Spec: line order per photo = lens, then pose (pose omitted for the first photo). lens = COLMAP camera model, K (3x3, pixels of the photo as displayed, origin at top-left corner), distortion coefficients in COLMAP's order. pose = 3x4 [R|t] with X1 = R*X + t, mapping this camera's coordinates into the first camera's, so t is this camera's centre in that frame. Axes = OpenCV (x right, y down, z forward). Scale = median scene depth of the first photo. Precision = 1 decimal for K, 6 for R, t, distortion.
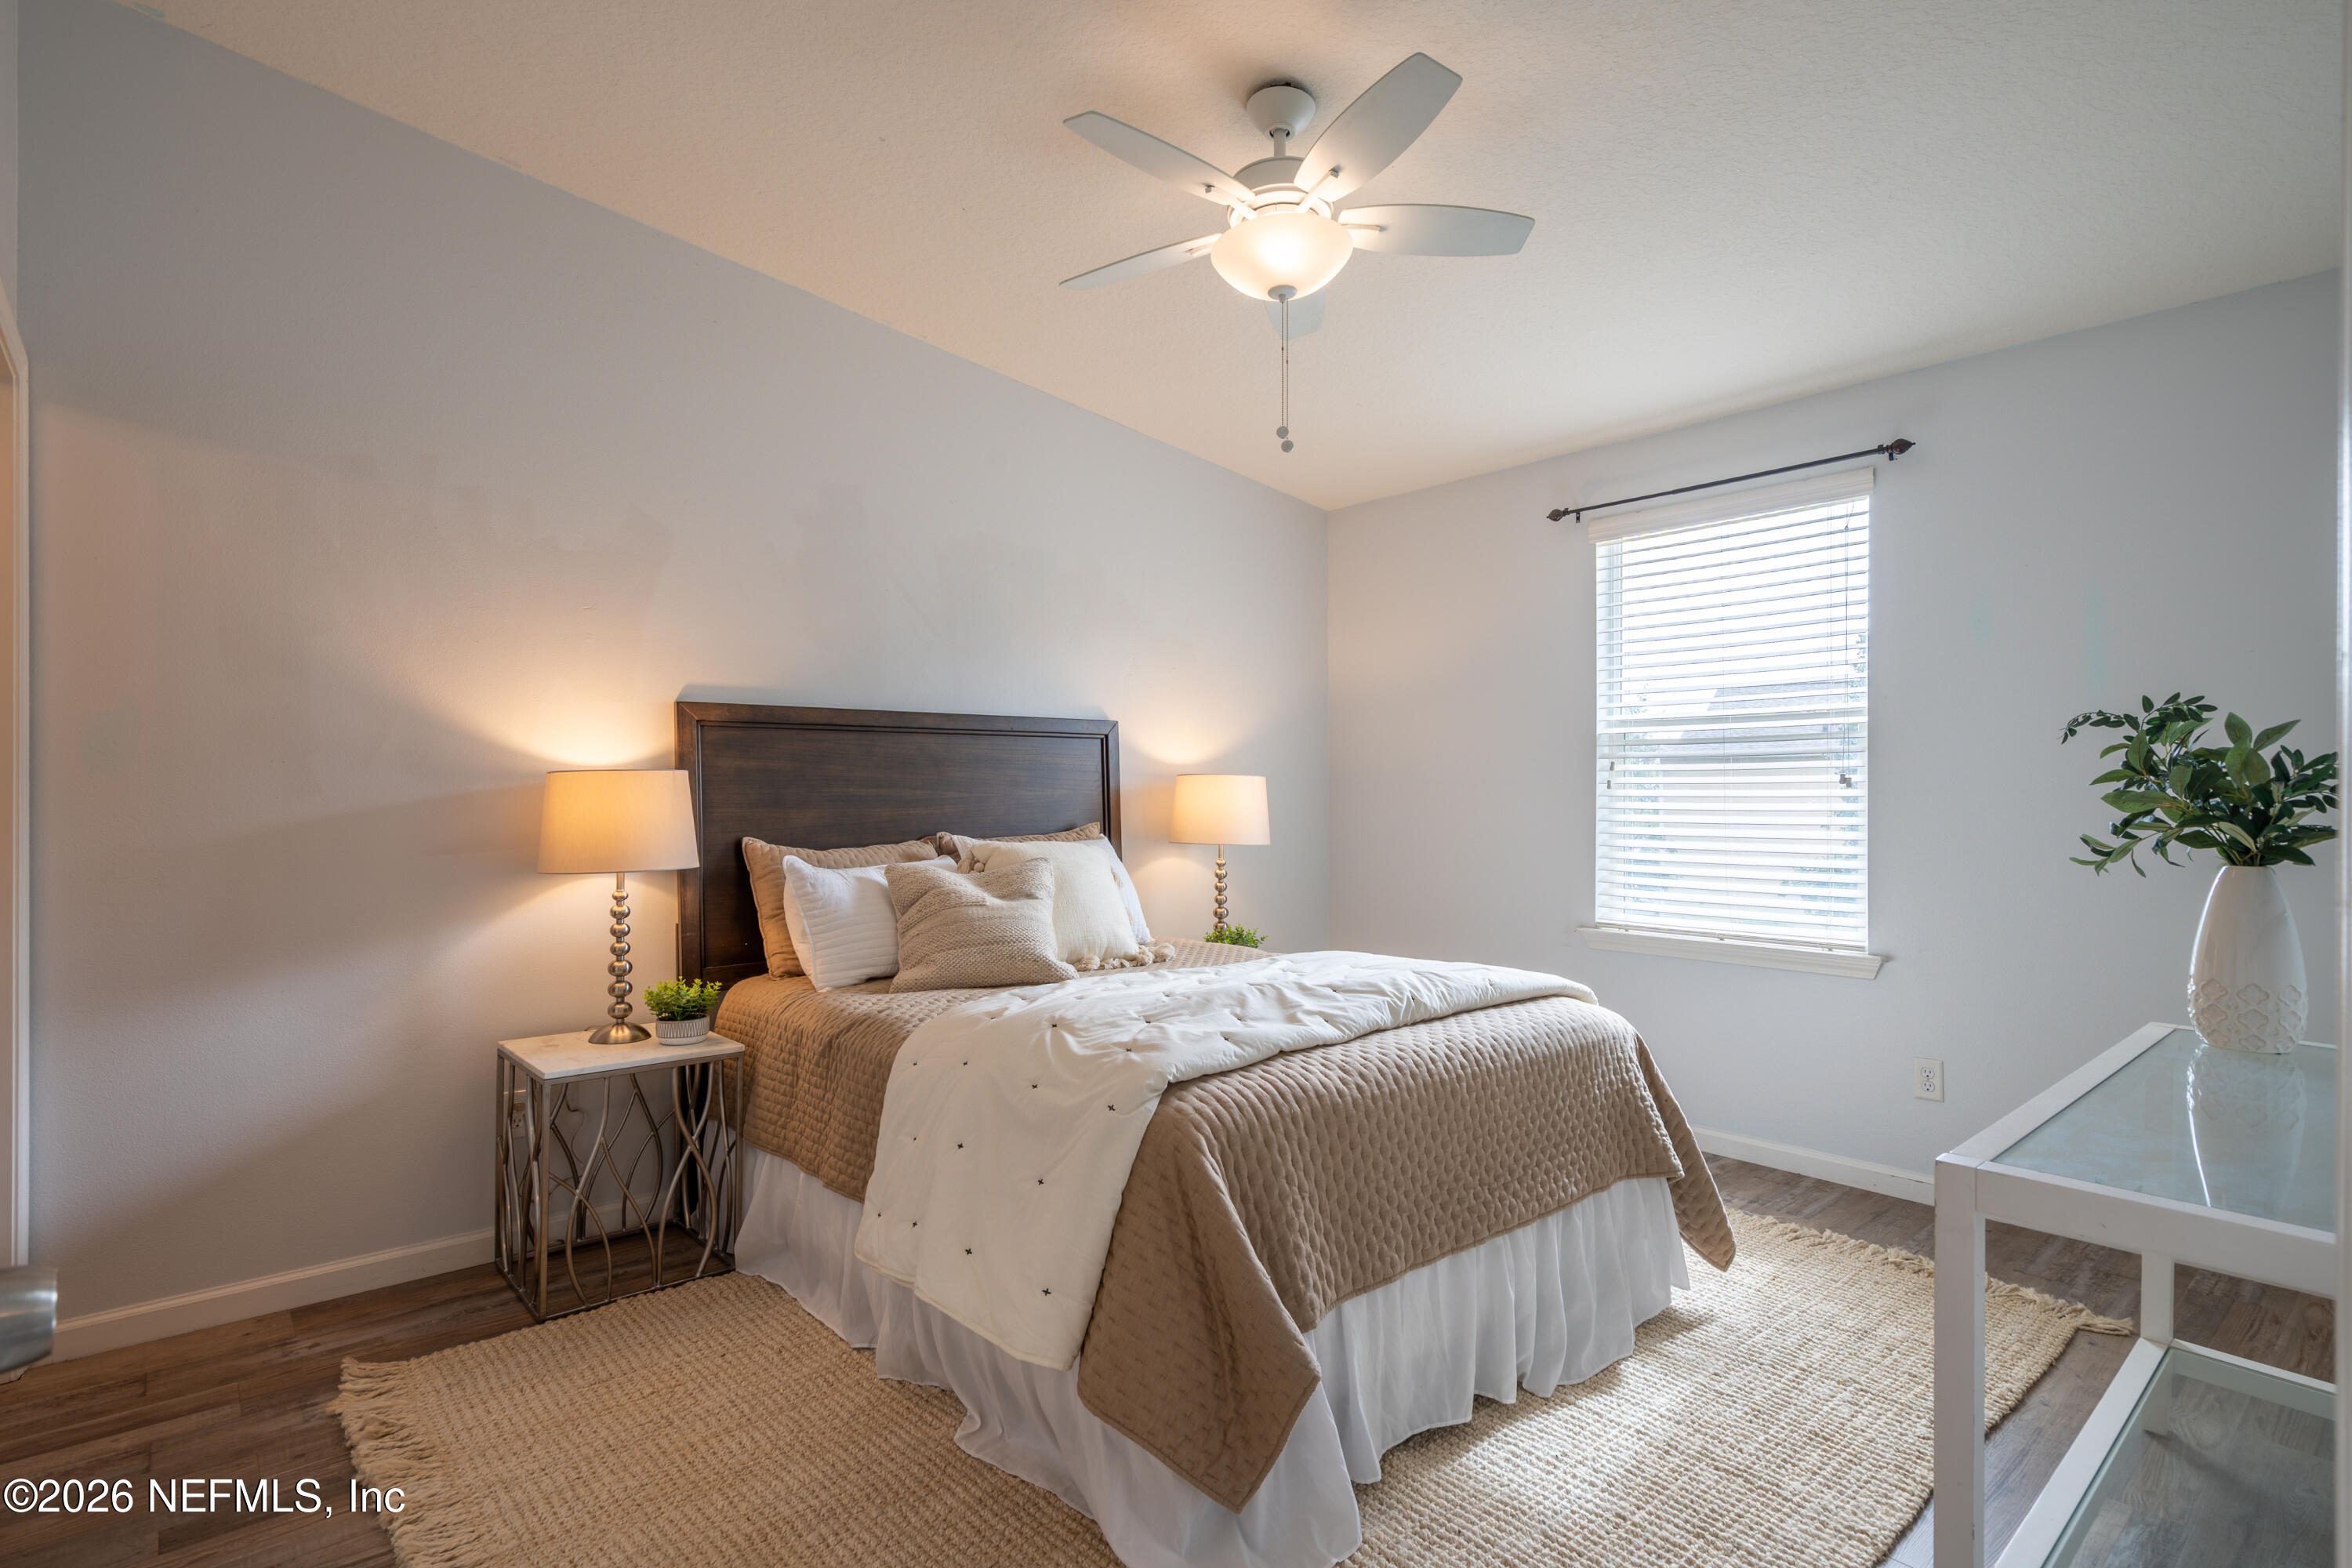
lens RADIAL K [[1151.9, 0, 1174.8], [0, 1151.9, 788.9], [0, 0, 1]] dist [0.003415, 0.000390]
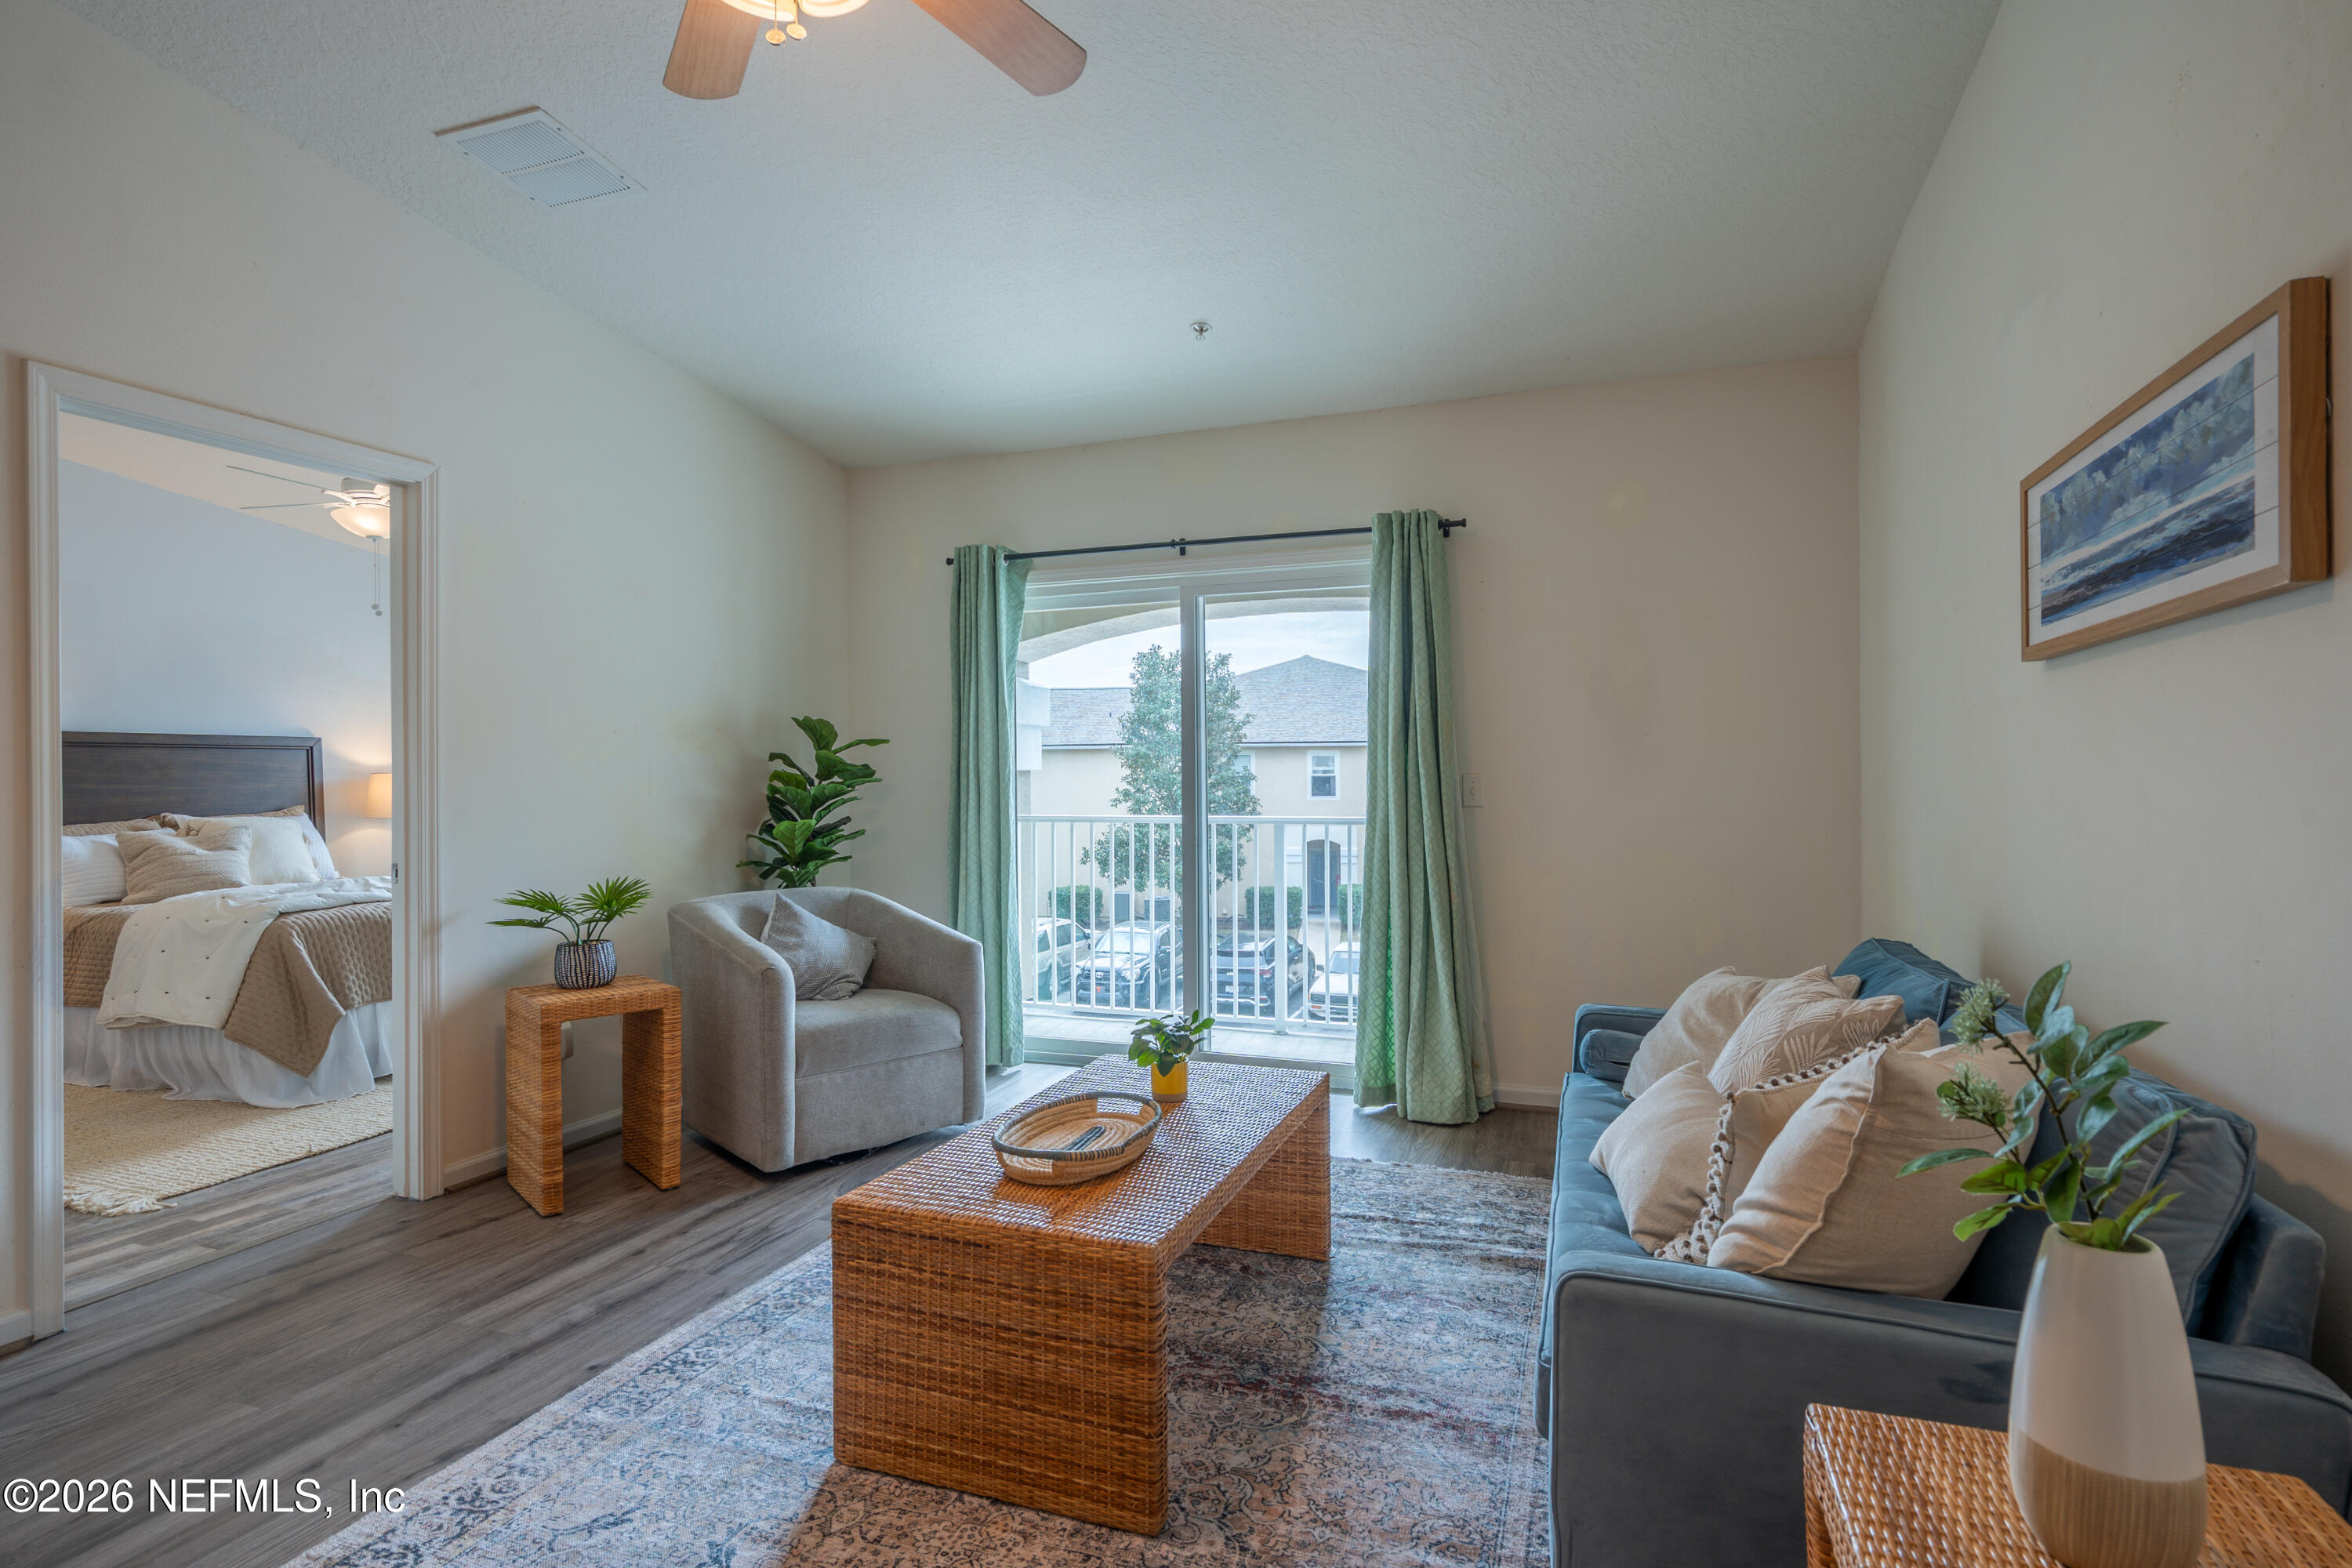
lens RADIAL K [[1151.9, 0, 1183.3], [0, 1151.9, 780.6], [0, 0, 1]] dist [0.003415, 0.000390]
pose [[0.877662, -0.006148, 0.479240, 0.276941], [0.005032, 0.999981, 0.003613, -0.004129], [-0.479253, -0.000760, 0.877676, -1.101201]]
